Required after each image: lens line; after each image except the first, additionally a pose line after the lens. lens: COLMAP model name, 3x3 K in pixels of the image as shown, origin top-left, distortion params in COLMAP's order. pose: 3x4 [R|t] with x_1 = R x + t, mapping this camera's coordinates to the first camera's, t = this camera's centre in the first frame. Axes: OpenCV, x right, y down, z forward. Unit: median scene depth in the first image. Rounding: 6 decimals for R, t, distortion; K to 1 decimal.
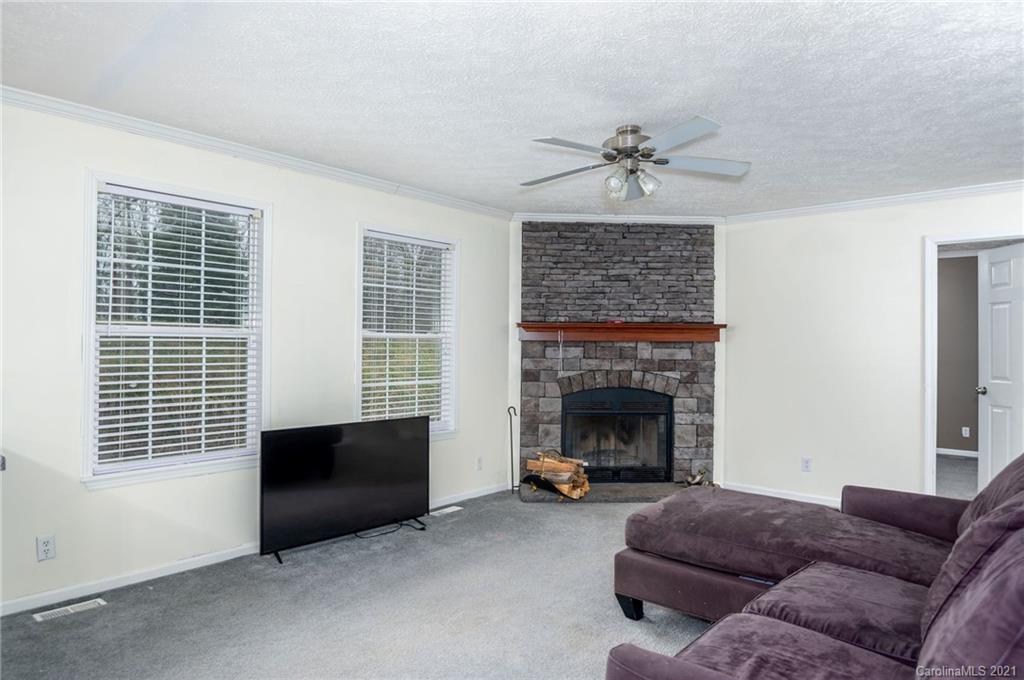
lens RADIAL K [[637.5, 0, 509.6], [0, 637.5, 341.7], [0, 0, 1]] dist [-0.007085, 0.000305]
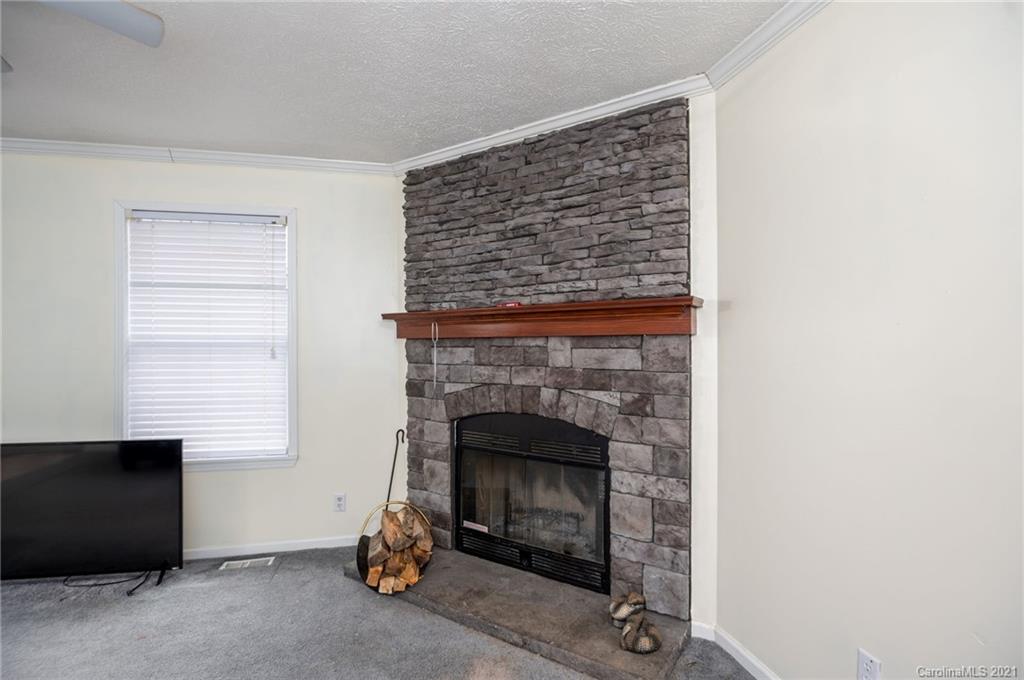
lens RADIAL K [[500.7, 0, 506.2], [0, 500.7, 340.2], [0, 0, 1]] dist [-0.000102, -0.003135]
pose [[0.795027, -0.015806, -0.606368, 0.446857], [0.013392, 0.999874, -0.008505, 0.006130], [0.606426, -0.001359, 0.795139, 0.614708]]
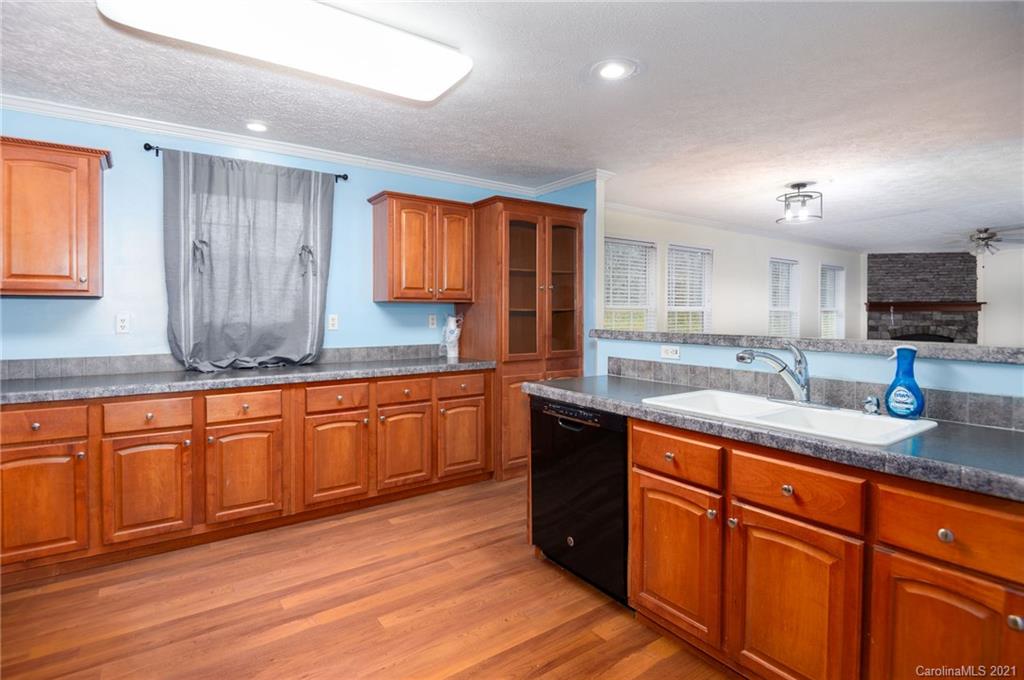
lens RADIAL K [[500.7, 0, 515.2], [0, 500.7, 311.9], [0, 0, 1]] dist [-0.000102, -0.003135]
pose [[0.969814, -0.010404, -0.243625, -0.695559], [0.010961, 0.999939, 0.000930, -0.014137], [0.243600, -0.003573, 0.969869, -0.855011]]
